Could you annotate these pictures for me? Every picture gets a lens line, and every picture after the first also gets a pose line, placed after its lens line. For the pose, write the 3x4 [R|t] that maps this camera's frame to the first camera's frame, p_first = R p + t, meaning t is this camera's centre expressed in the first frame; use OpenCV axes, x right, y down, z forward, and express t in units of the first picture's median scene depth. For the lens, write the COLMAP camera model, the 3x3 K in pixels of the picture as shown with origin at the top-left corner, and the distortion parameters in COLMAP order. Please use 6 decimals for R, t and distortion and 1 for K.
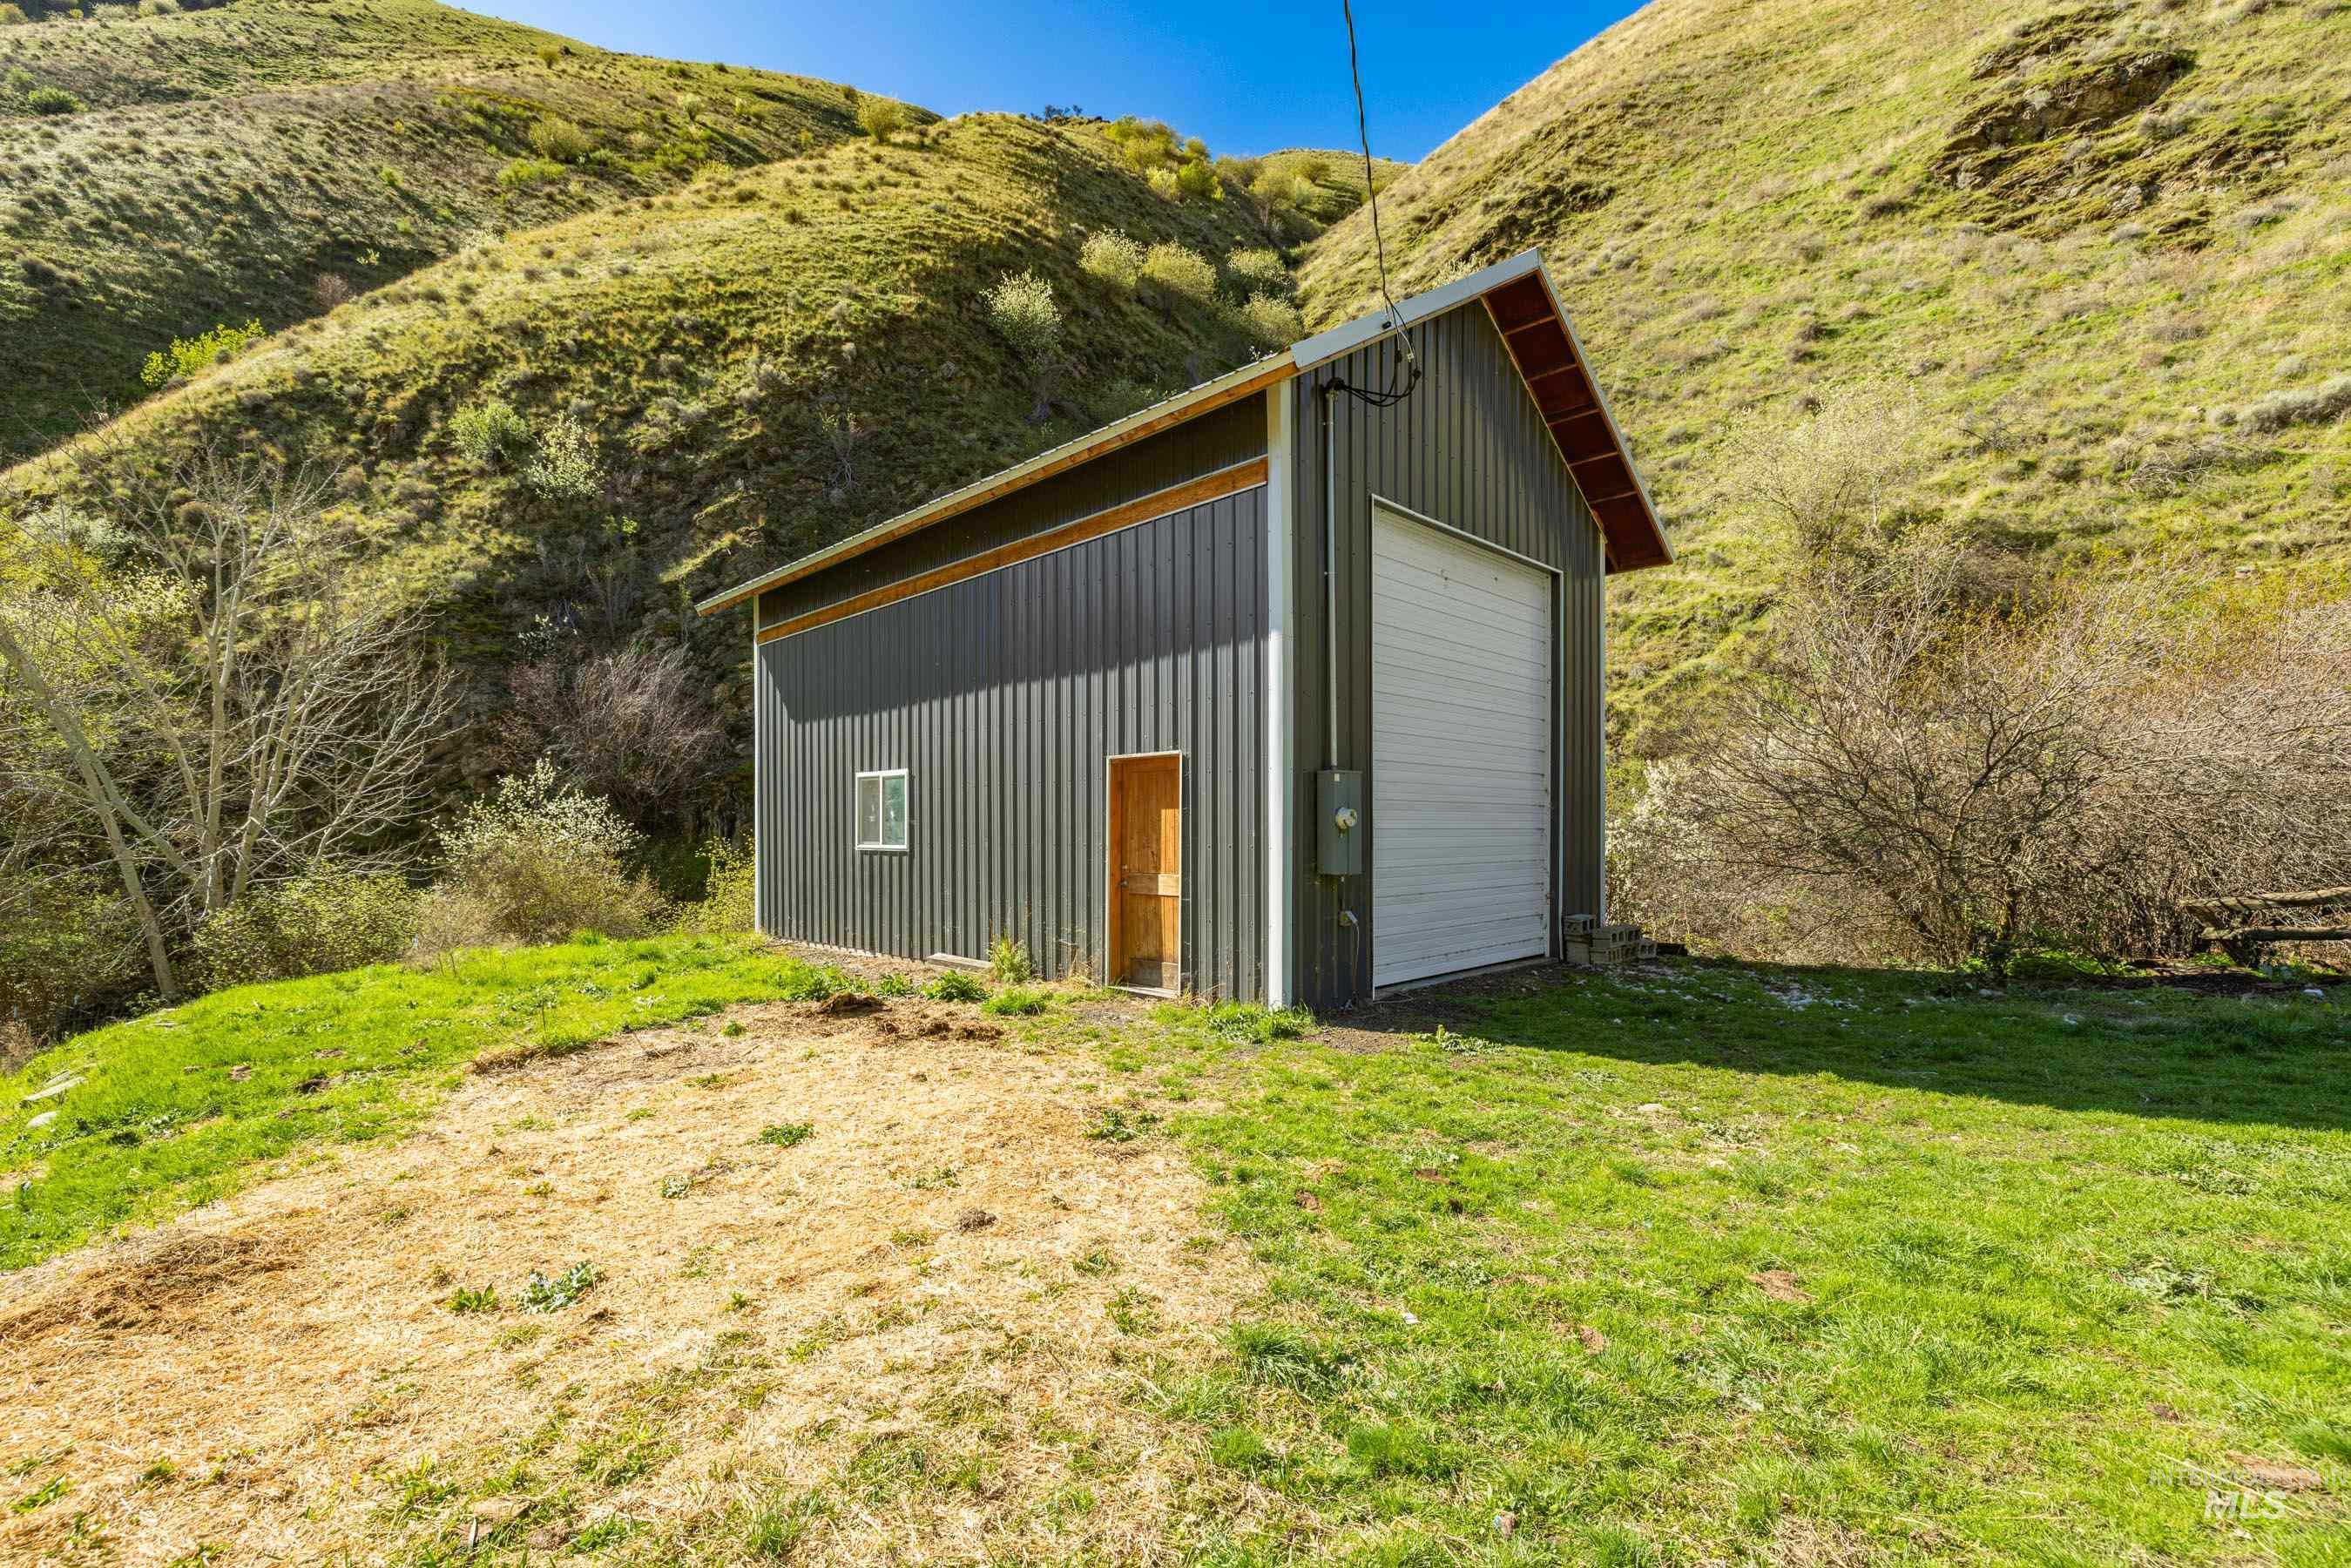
lens RADIAL K [[988.4, 0, 1175.5], [0, 988.4, 784.0], [0, 0, 1]] dist [0.000295, -0.000532]
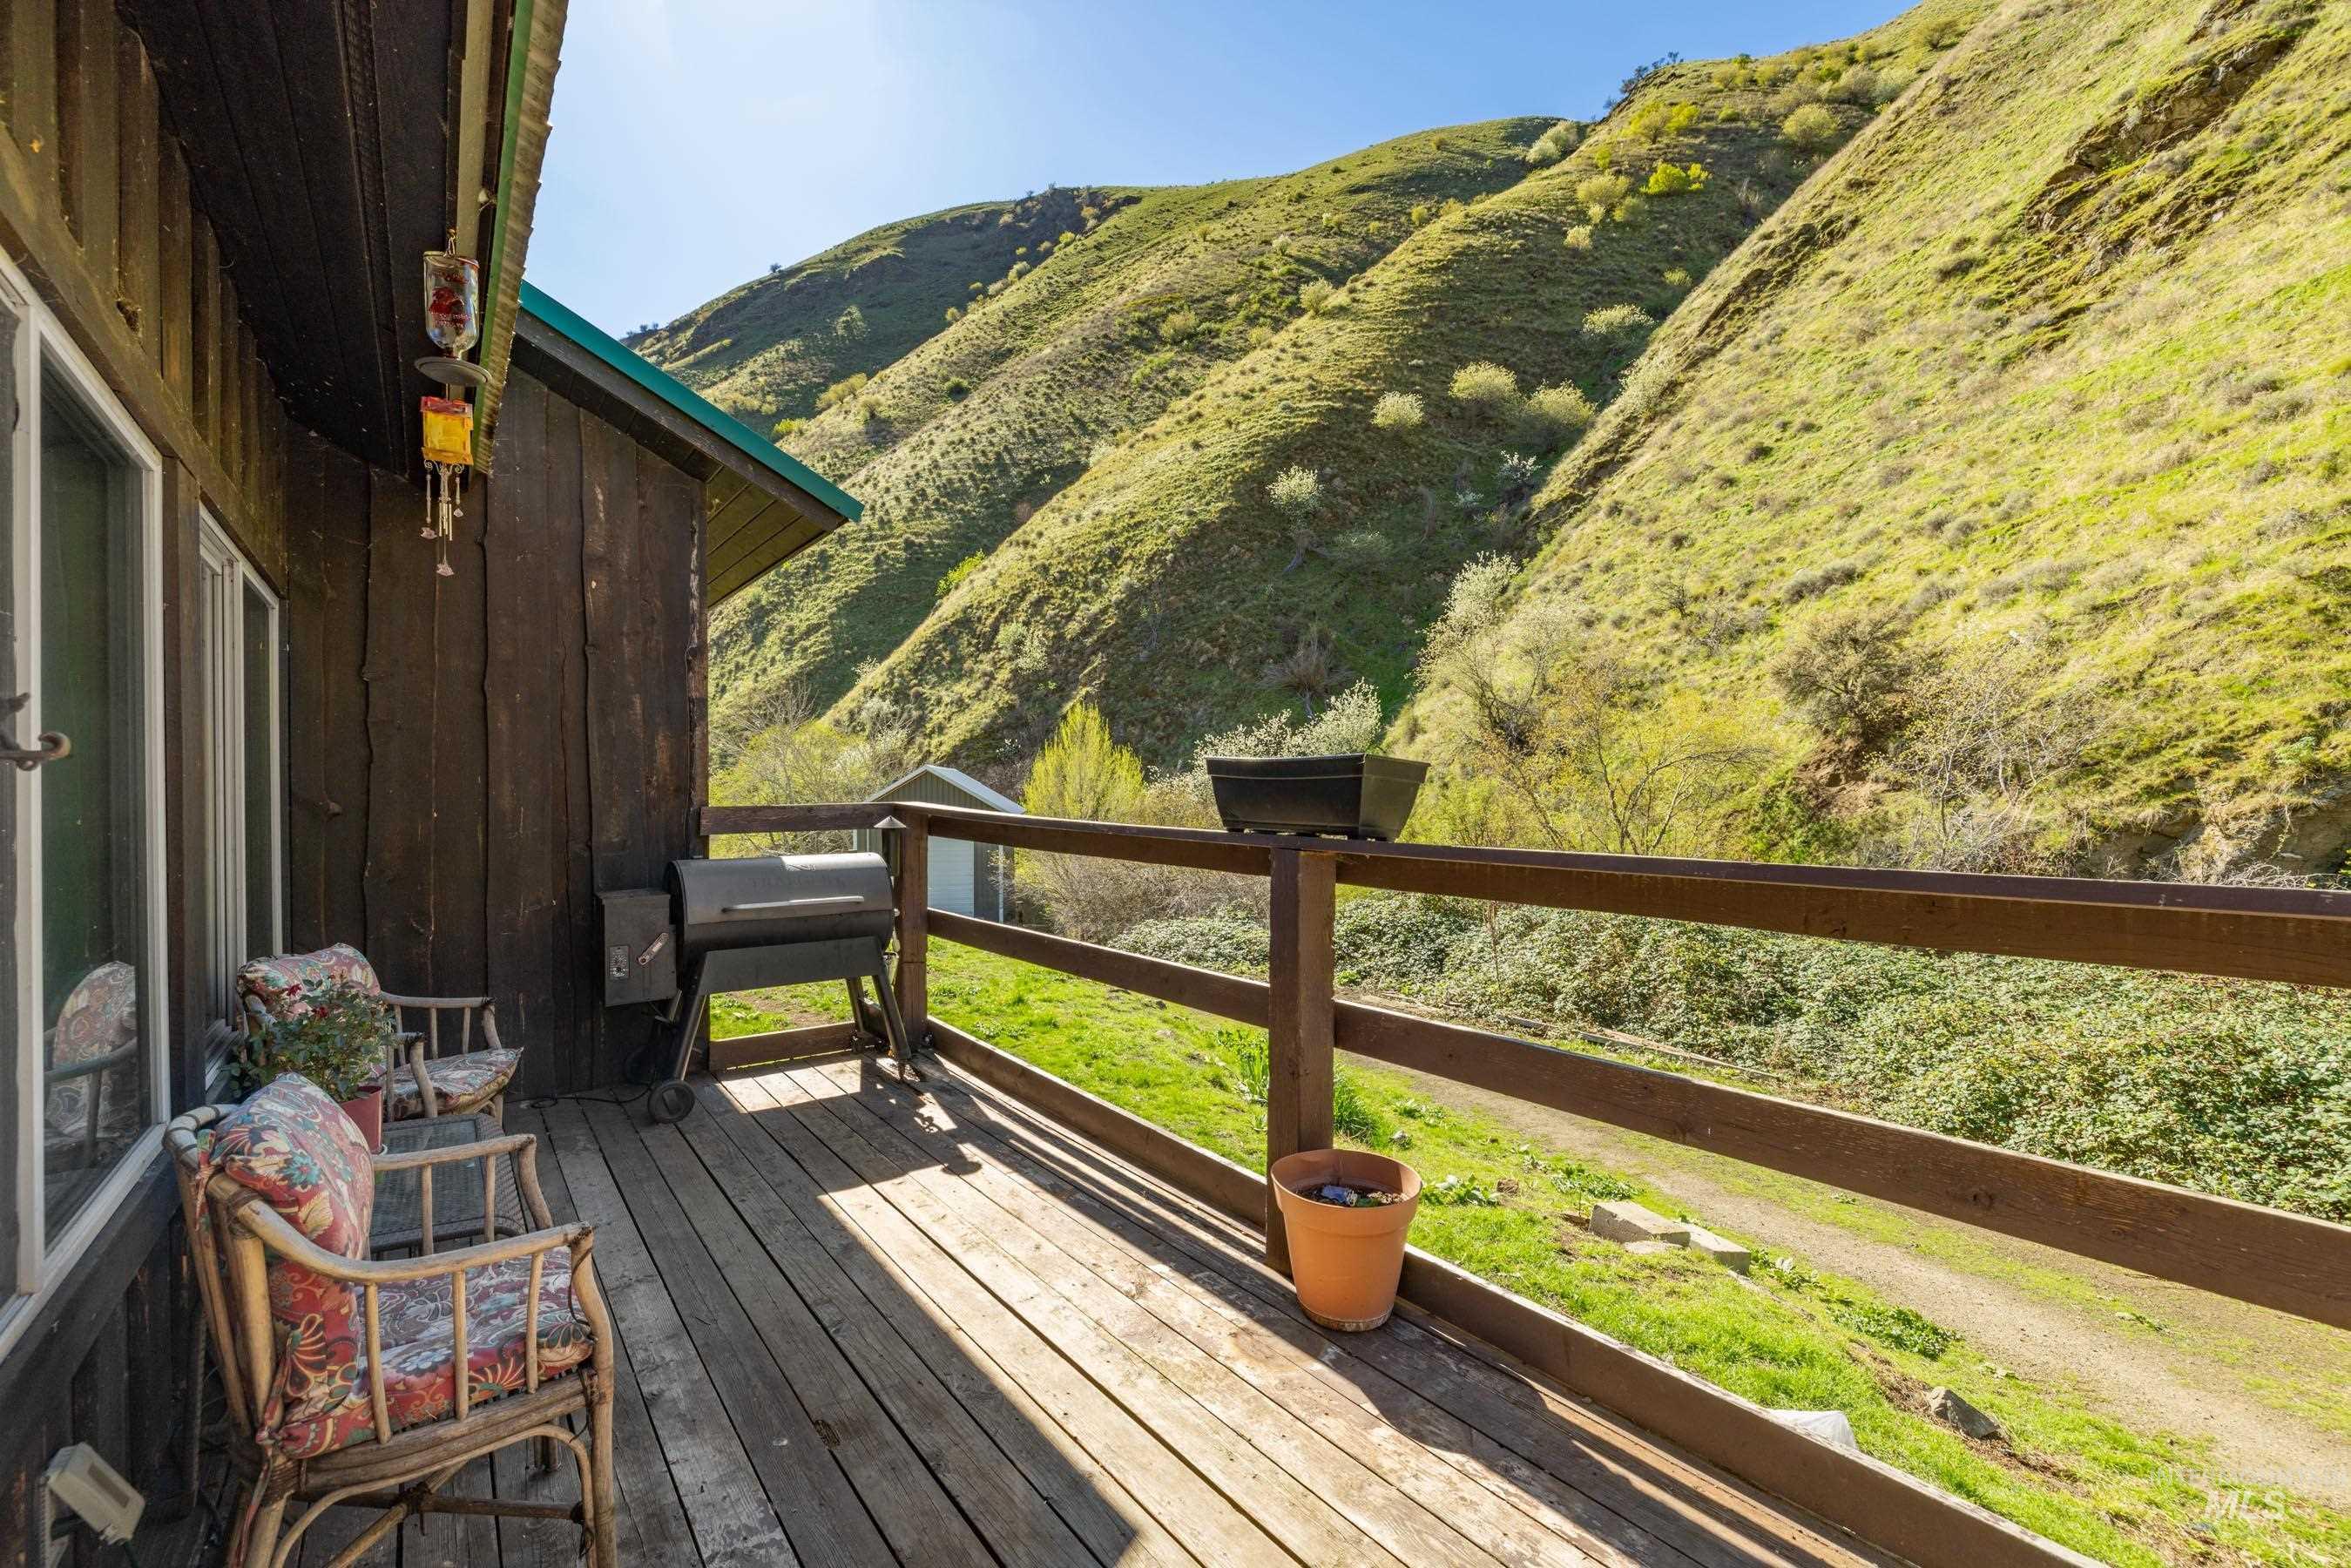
lens RADIAL K [[988.4, 0, 1175.5], [0, 988.4, 784.0], [0, 0, 1]] dist [0.000295, -0.000532]
pose [[0.771773, 0.005471, -0.635874, 0.768796], [0.014683, 0.999543, 0.026422, -0.098742], [0.635728, -0.029728, 0.771340, -0.315854]]
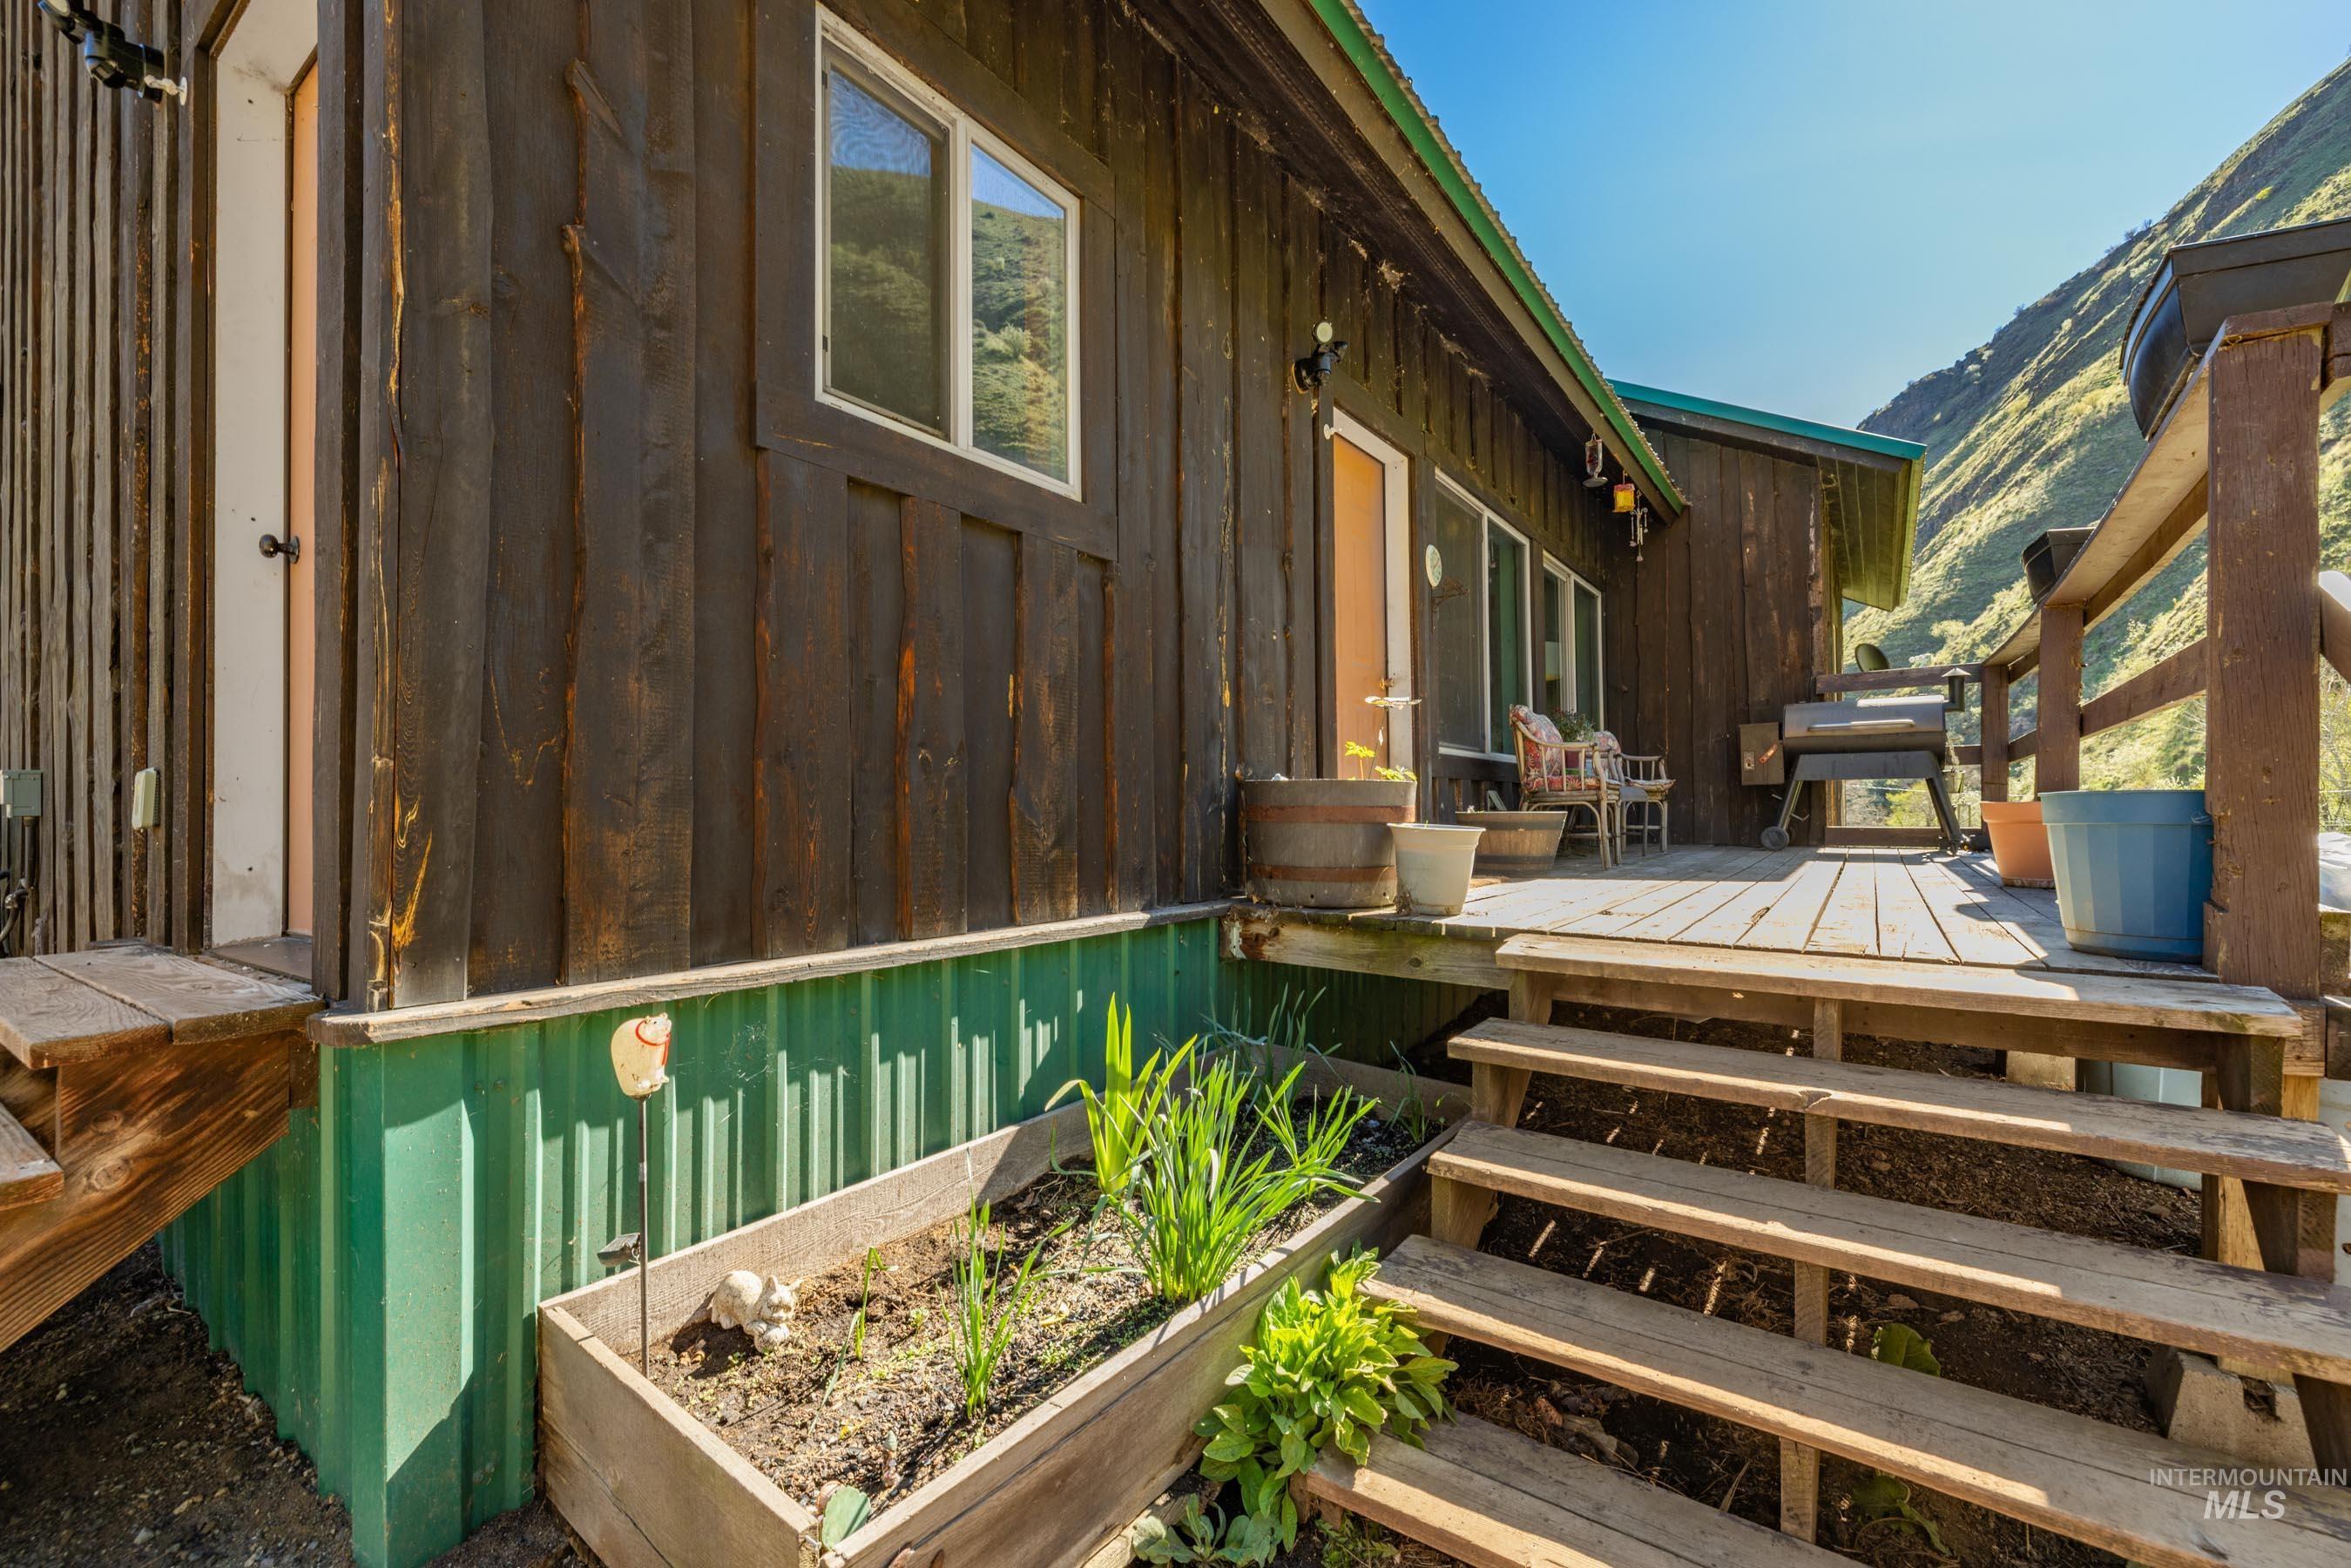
lens RADIAL K [[988.4, 0, 1175.5], [0, 988.4, 784.0], [0, 0, 1]] dist [0.000295, -0.000532]
pose [[-0.378378, -0.006075, -0.925631, 0.789577], [0.038552, 0.999007, -0.022316, -0.093436], [0.924848, -0.044129, -0.377768, -0.313050]]
